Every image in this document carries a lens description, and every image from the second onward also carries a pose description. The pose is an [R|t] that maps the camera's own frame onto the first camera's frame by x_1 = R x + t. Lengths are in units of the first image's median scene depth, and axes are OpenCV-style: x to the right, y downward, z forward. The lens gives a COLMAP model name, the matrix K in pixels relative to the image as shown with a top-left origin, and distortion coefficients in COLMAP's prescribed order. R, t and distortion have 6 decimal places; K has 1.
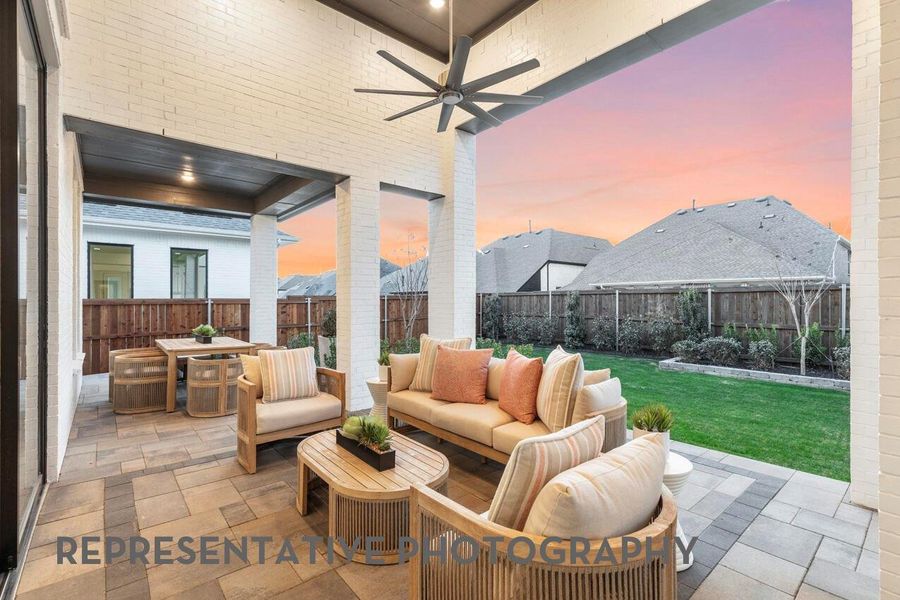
lens RADIAL K [[404.8, 0, 453.4], [0, 404.8, 302.8], [0, 0, 1]] dist [0.004347, 0.000282]
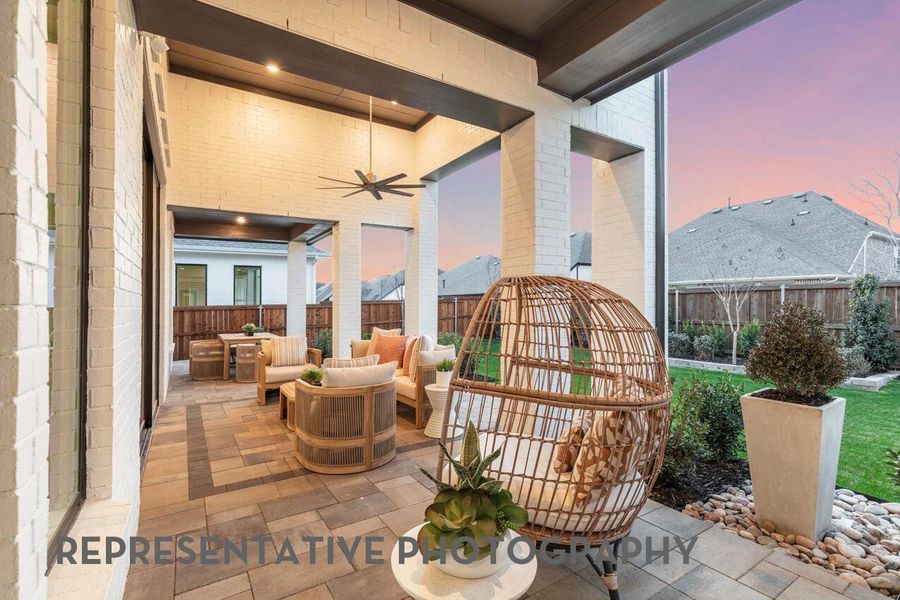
lens RADIAL K [[404.8, 0, 457.8], [0, 404.8, 294.7], [0, 0, 1]] dist [0.004347, 0.000282]
pose [[0.992611, -0.015464, -0.120350, 0.219363], [0.012440, 0.999589, -0.025837, -0.001788], [0.120700, 0.024149, 0.992395, -0.256036]]
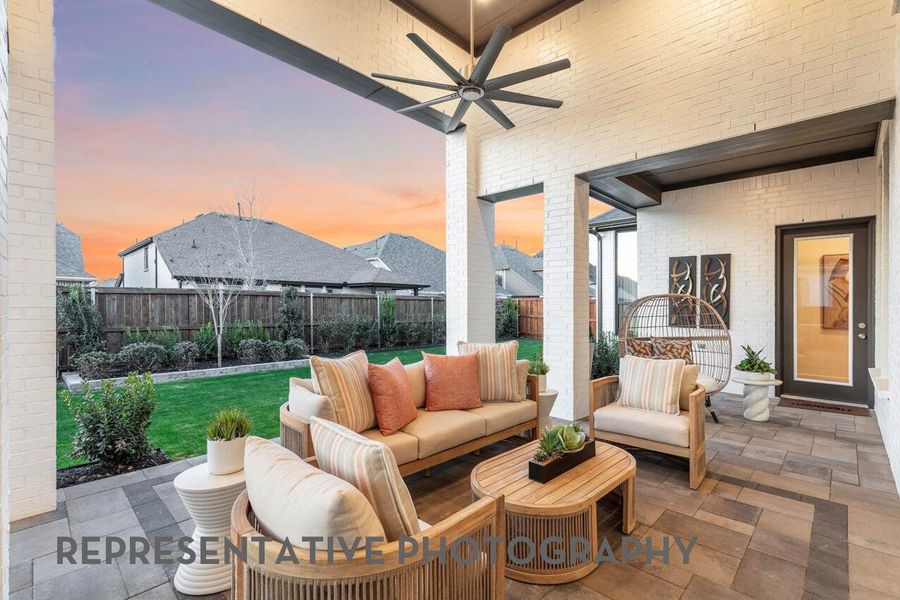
lens RADIAL K [[404.8, 0, 449.6], [0, 404.8, 304.6], [0, 0, 1]] dist [0.004347, 0.000282]
pose [[-0.089129, 0.007117, 0.995995, -0.379458], [-0.007355, 0.999943, -0.007804, 0.000187], [-0.995993, -0.008021, -0.089072, 0.446207]]
